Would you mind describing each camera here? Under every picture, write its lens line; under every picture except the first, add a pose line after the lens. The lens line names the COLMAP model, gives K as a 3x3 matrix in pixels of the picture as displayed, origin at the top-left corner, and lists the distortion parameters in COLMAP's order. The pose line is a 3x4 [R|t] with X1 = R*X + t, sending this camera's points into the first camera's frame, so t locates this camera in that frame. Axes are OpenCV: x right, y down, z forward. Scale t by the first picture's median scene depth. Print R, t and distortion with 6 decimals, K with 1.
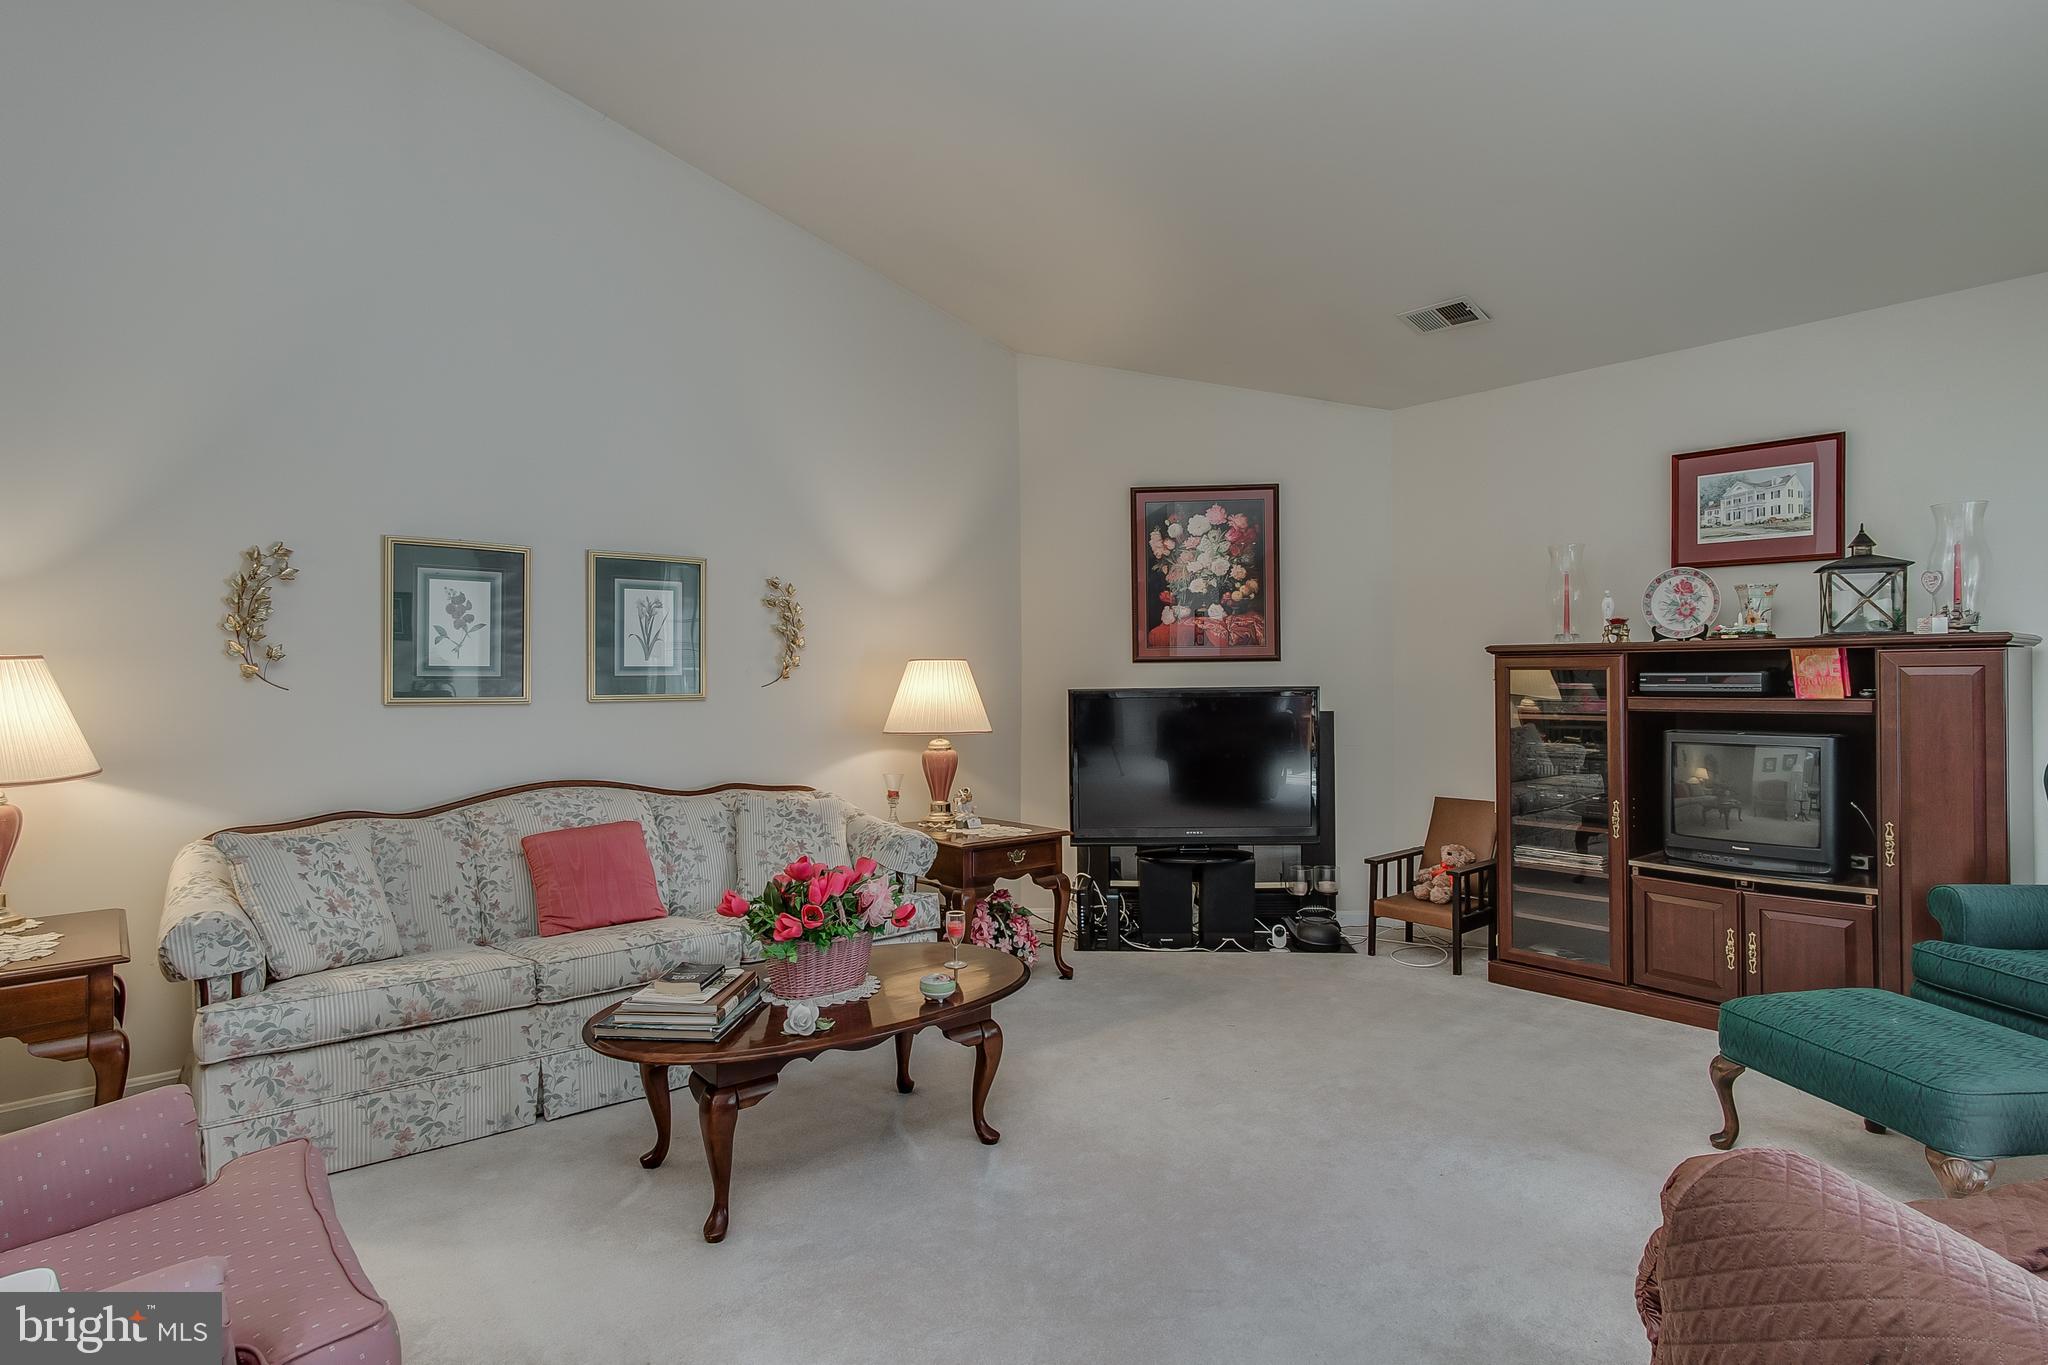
lens RADIAL K [[1089.3, 0, 1018.7], [0, 1089.3, 677.9], [0, 0, 1]] dist [0.010820, 0.001823]
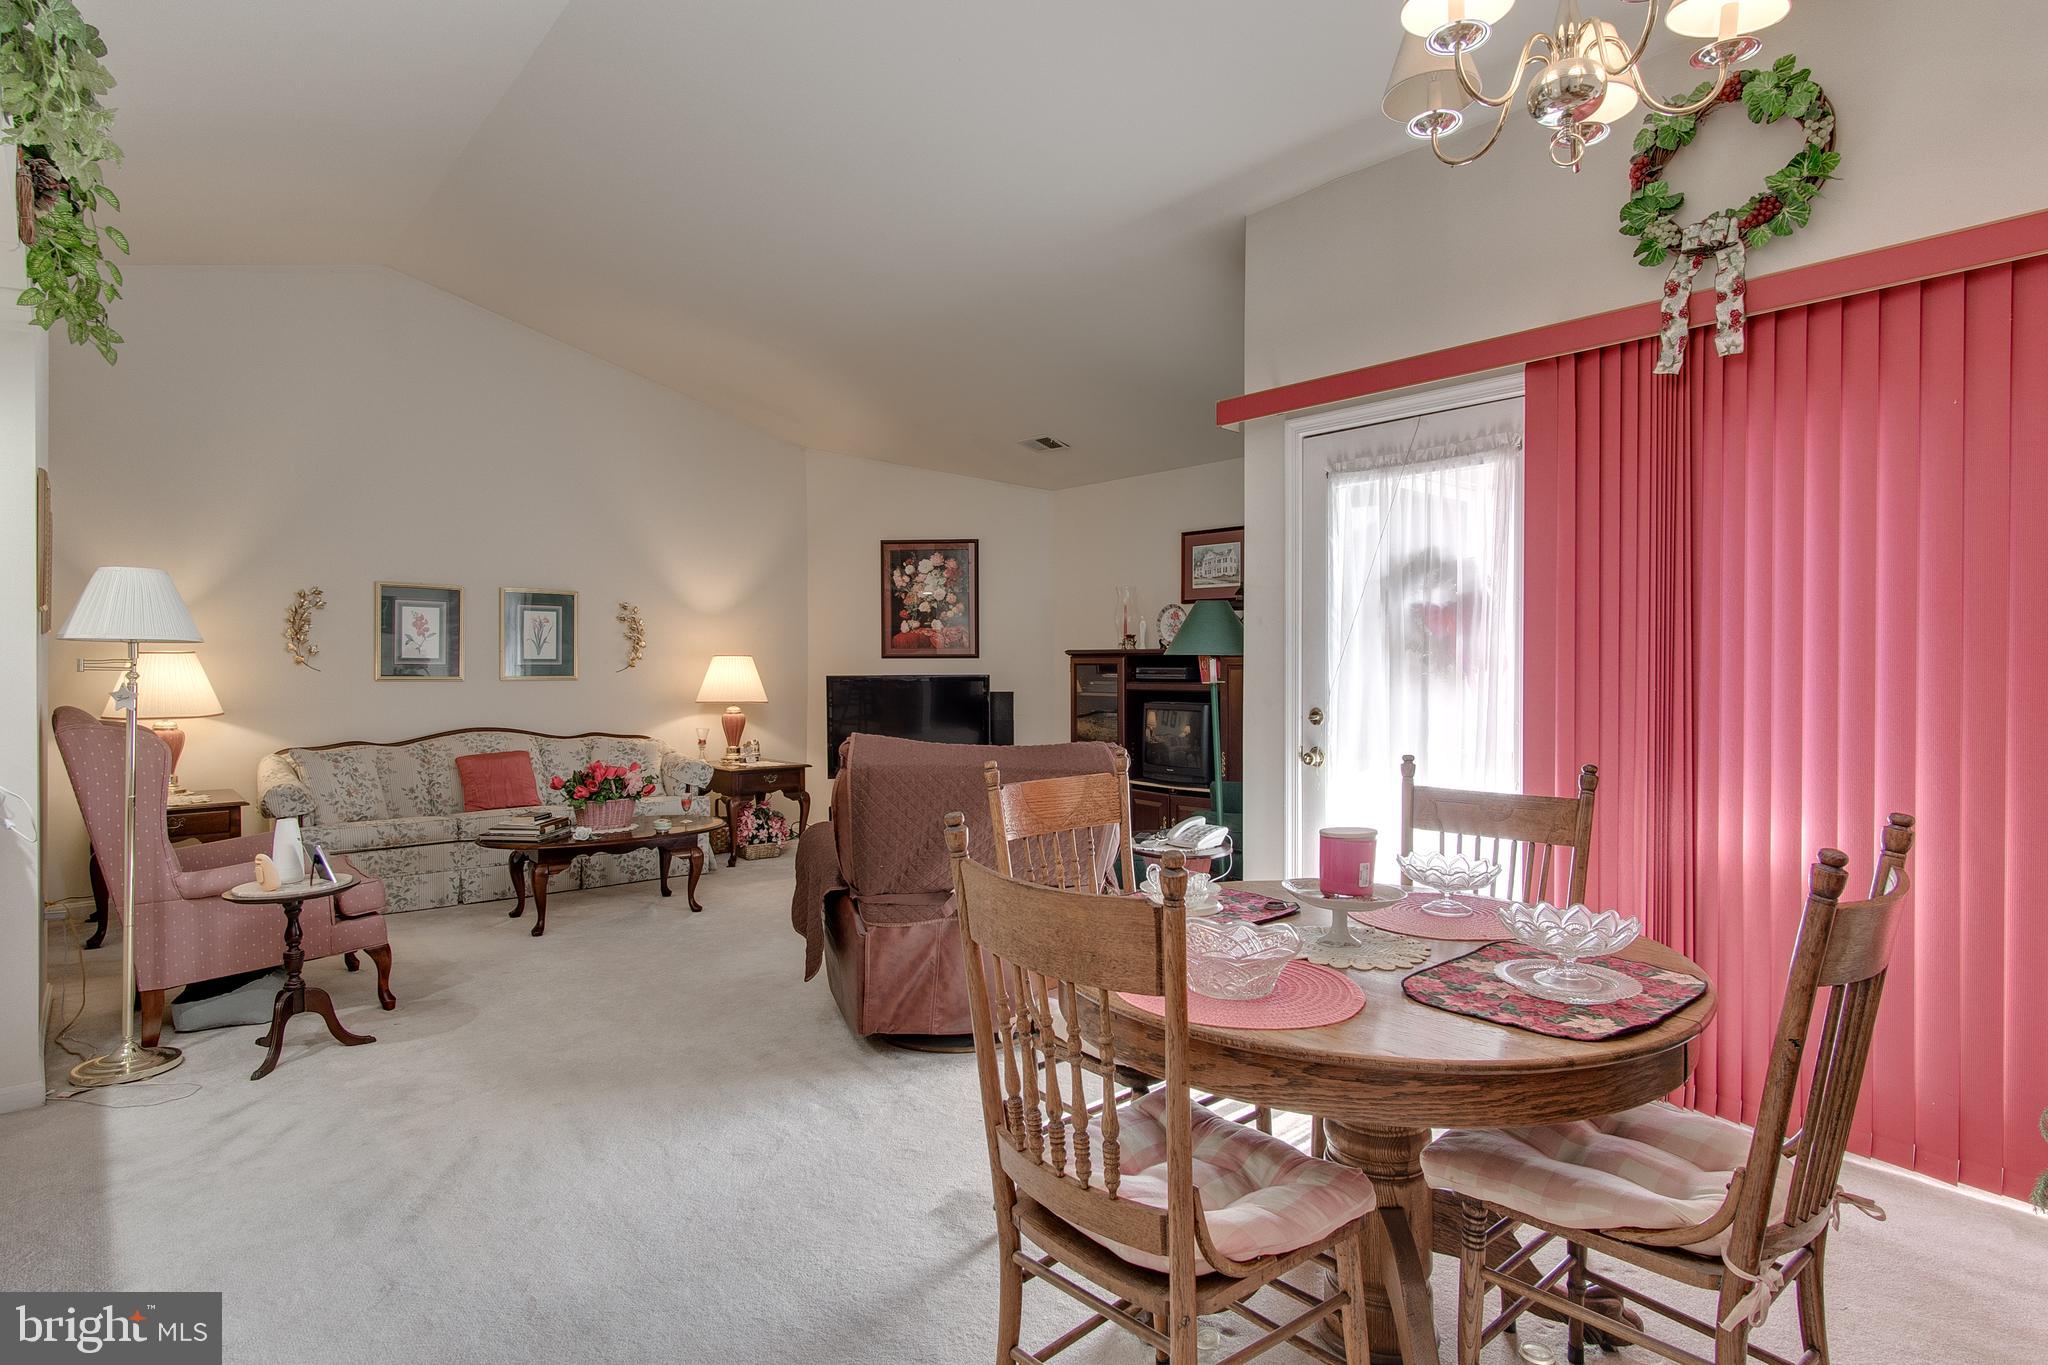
lens RADIAL K [[1089.3, 0, 1020.6], [0, 1089.3, 678.2], [0, 0, 1]] dist [0.010820, 0.001823]
pose [[0.999907, 0.008017, 0.011033, 0.353414], [-0.008111, 0.999931, 0.008478, -0.001189], [-0.010964, -0.008567, 0.999903, -0.622231]]
